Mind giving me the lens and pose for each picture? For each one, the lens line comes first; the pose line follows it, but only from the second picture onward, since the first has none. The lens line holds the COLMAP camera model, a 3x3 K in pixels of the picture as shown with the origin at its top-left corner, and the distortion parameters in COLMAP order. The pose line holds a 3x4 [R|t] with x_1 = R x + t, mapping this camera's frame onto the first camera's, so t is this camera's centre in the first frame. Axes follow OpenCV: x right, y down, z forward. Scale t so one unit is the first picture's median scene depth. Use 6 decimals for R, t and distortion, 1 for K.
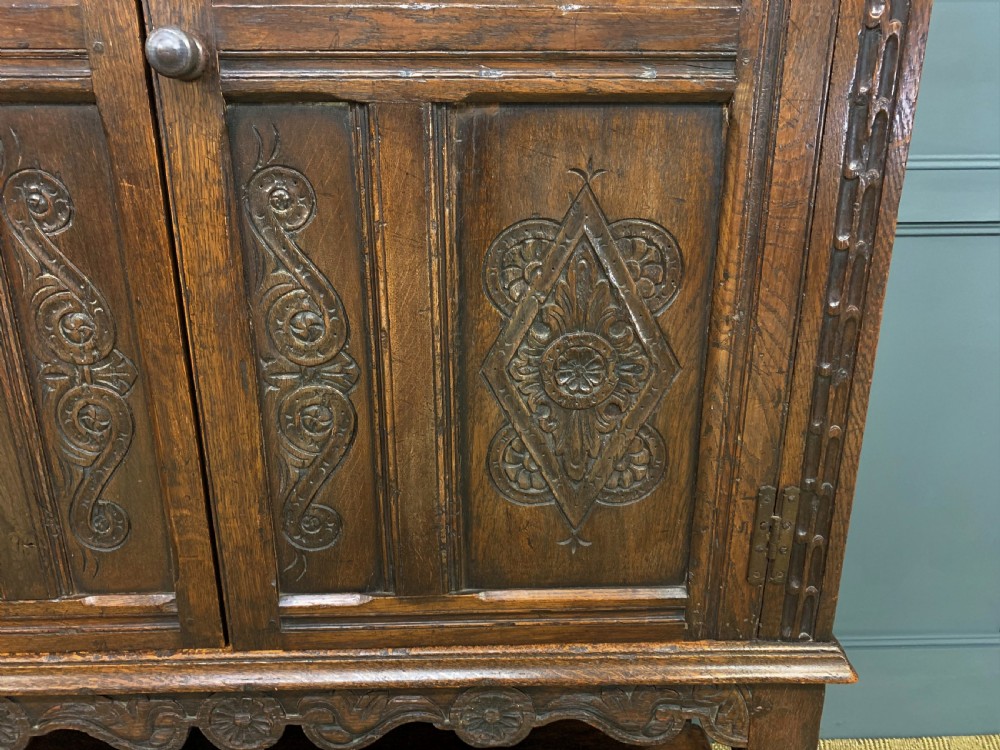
lens RADIAL K [[772.7, 0, 500.0], [0, 772.7, 375.0], [0, 0, 1]] dist [0.049989, -0.064663]
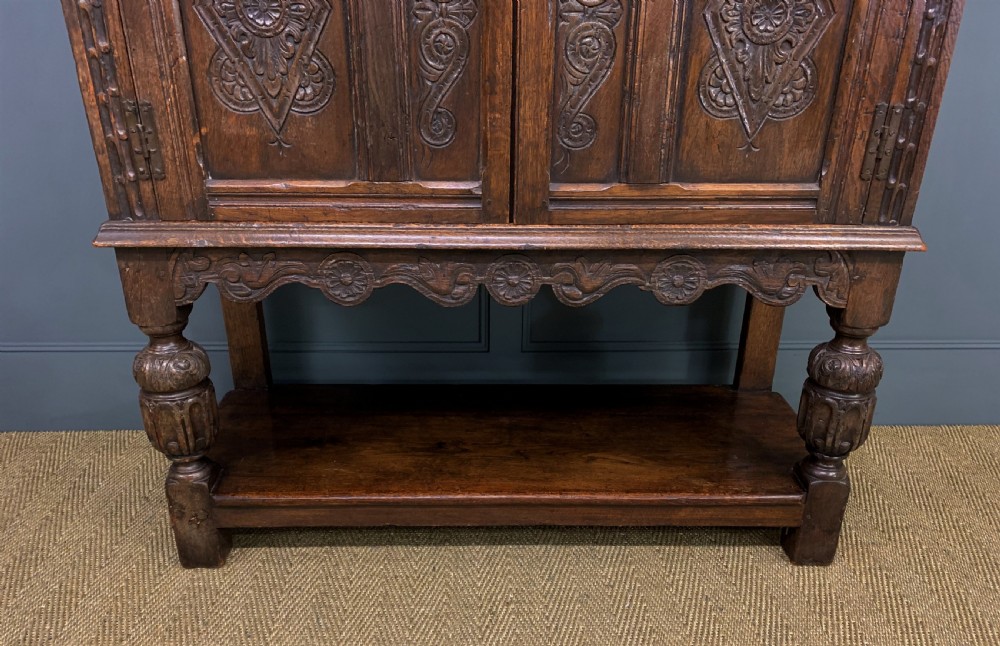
lens RADIAL K [[774.7, 0, 503.8], [0, 774.7, 382.2], [0, 0, 1]] dist [0.124867, -0.307986]
pose [[0.999901, 0.012519, 0.006470, -0.404473], [-0.013229, 0.992088, 0.124842, 0.512044], [-0.004856, -0.124915, 0.992156, -0.588730]]
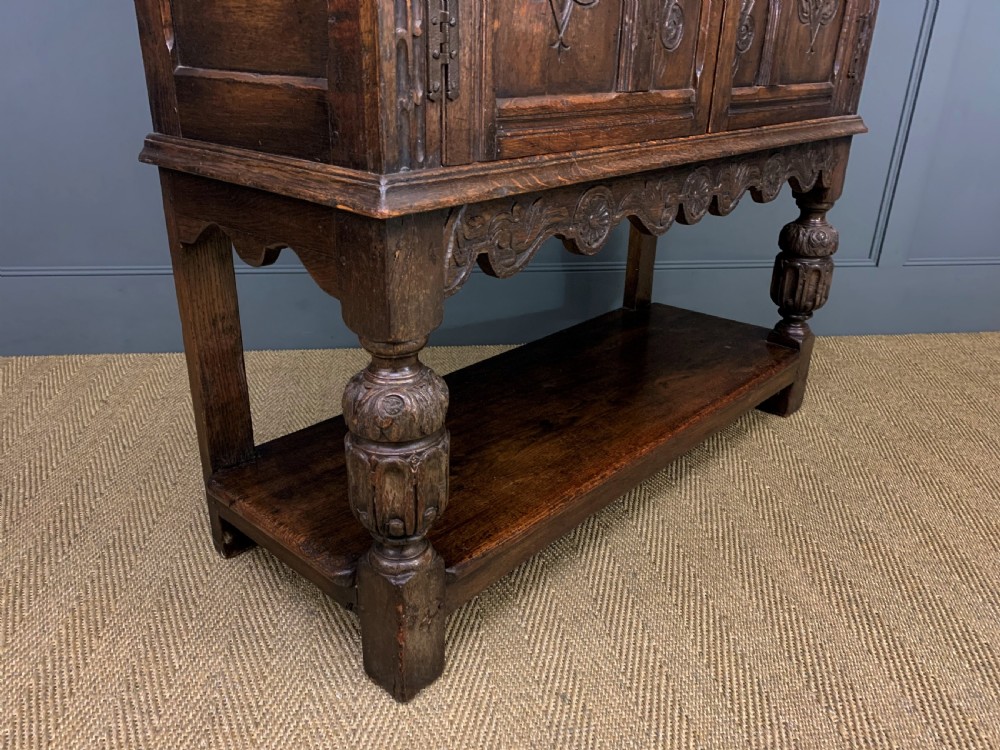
lens RADIAL K [[772.7, 0, 500.0], [0, 772.7, 375.0], [0, 0, 1]] dist [0.049989, -0.064663]
pose [[0.687460, -0.266501, 0.675556, -1.856902], [0.202055, 0.963693, 0.174553, 0.497233], [-0.697548, 0.016502, 0.716348, 0.262429]]
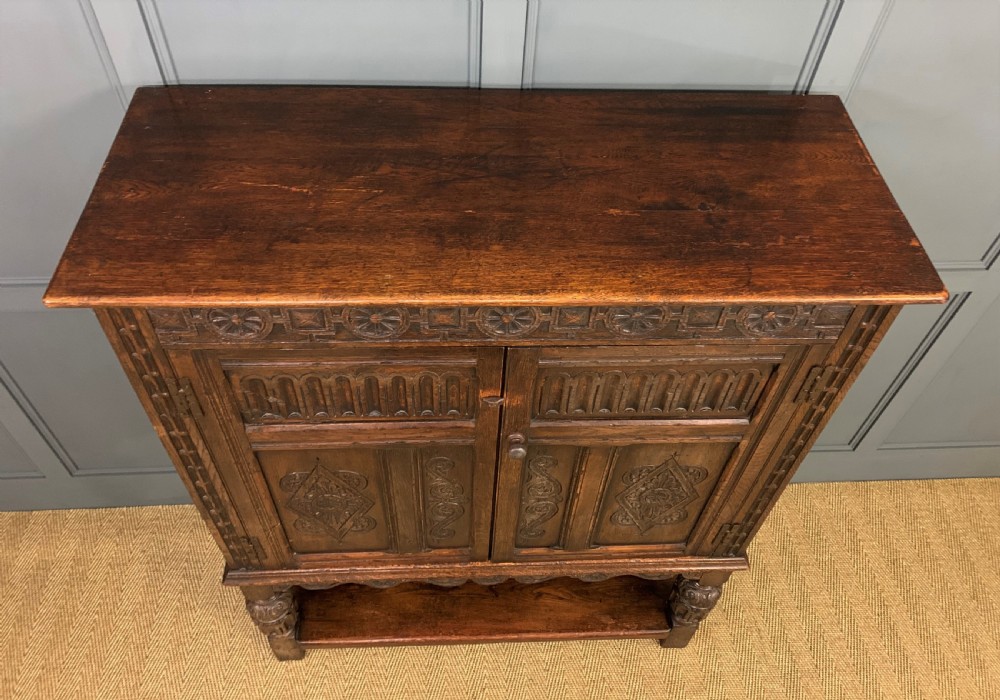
lens RADIAL K [[805.6, 0, 500.9], [0, 805.6, 336.3], [0, 0, 1]] dist [0.161726, -0.499720]
pose [[0.998667, 0.008899, 0.050848, -0.486859], [-0.034736, 0.844500, 0.534427, -1.686122], [-0.038185, -0.535481, 0.843683, -0.782944]]
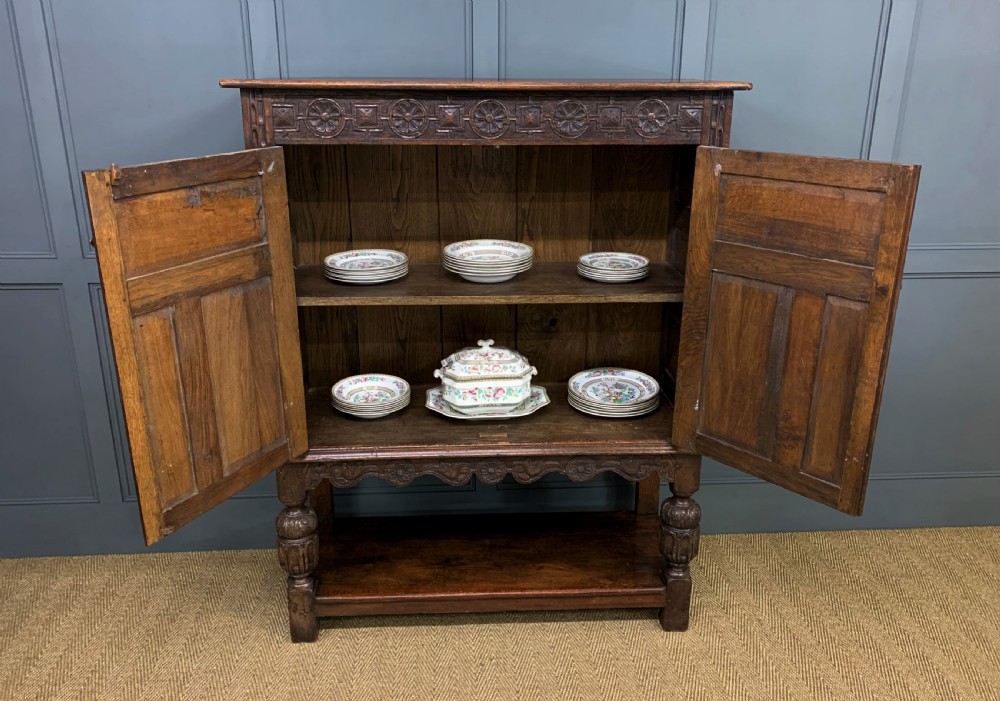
lens RADIAL K [[805.6, 0, 500.9], [0, 805.6, 336.8], [0, 0, 1]] dist [0.161726, -0.499720]
pose [[0.999498, -0.003748, 0.031454, -0.435704], [0.004003, 0.999960, -0.008058, -0.010610], [-0.031423, 0.008180, 0.999473, -2.121009]]
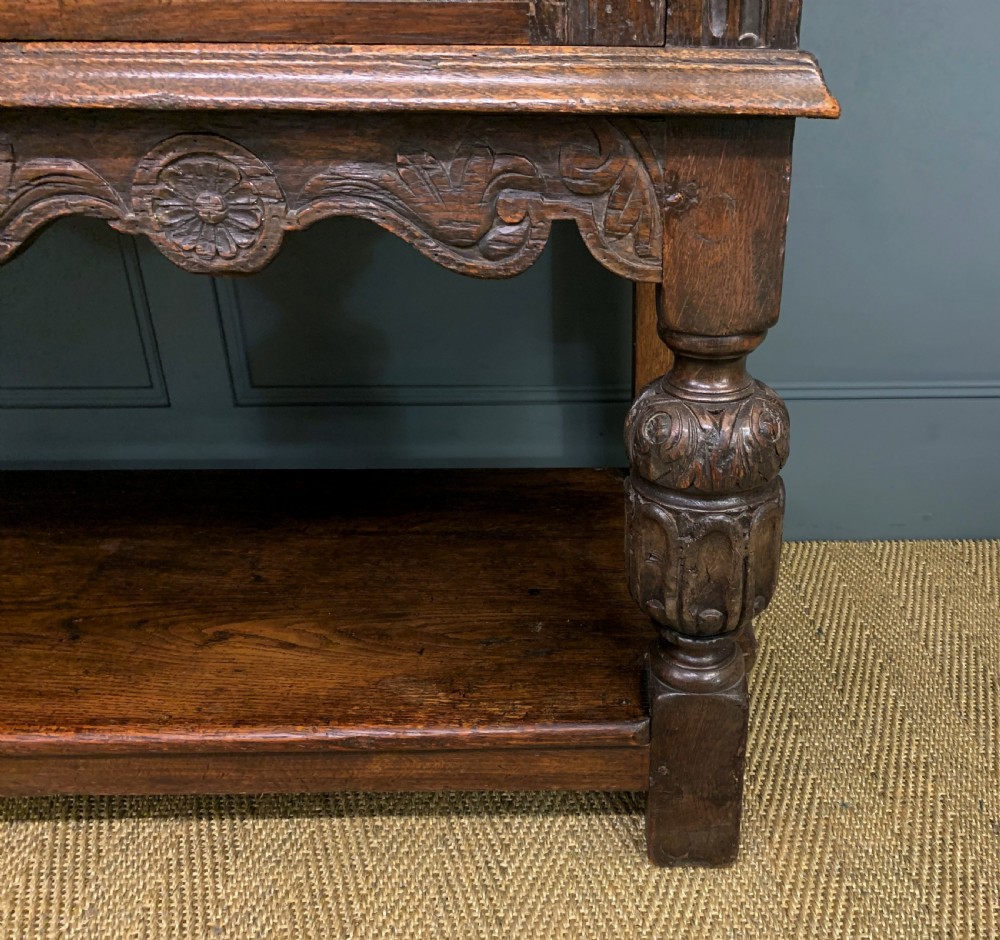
lens RADIAL K [[968.5, 0, 622.1], [0, 968.5, 470.2], [0, 0, 1]] dist [0.030608, -0.020533]
pose [[0.999974, 0.006366, 0.003345, 0.332398], [-0.006775, 0.989937, 0.141349, 0.600537], [-0.002412, -0.141368, 0.989954, 0.301688]]
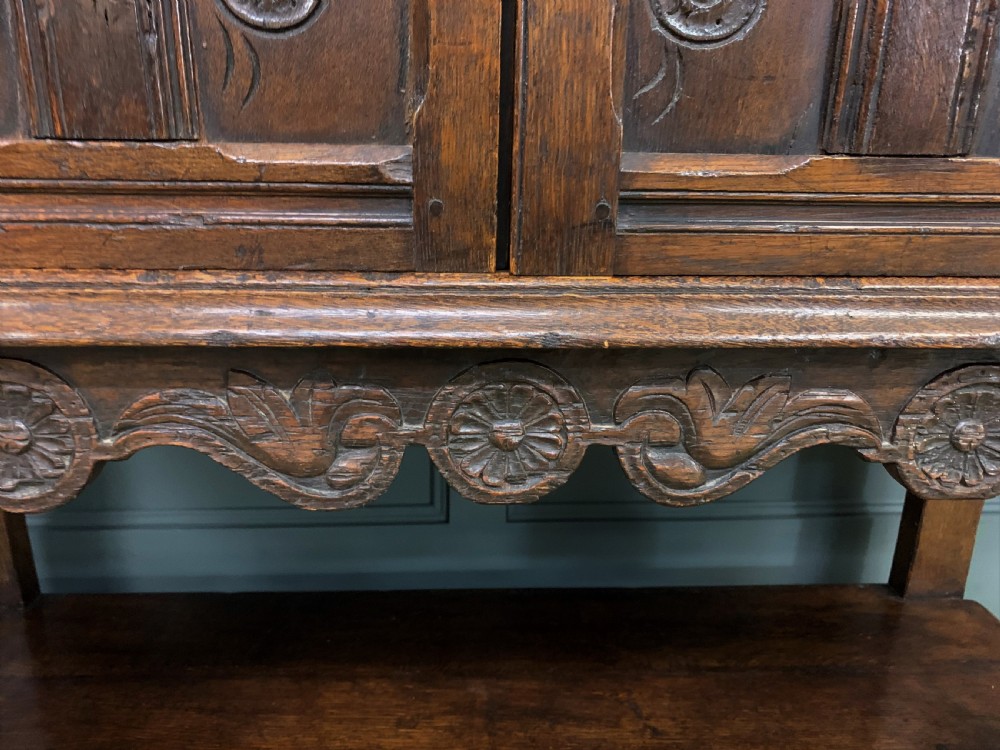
lens RADIAL K [[772.7, 0, 500.0], [0, 772.7, 375.0], [0, 0, 1]] dist [0.049989, -0.064663]
pose [[0.999118, 0.011489, 0.040395, -0.405374], [-0.011625, 0.999928, 0.003124, 0.455306], [-0.040356, -0.003591, 0.999179, 0.544390]]
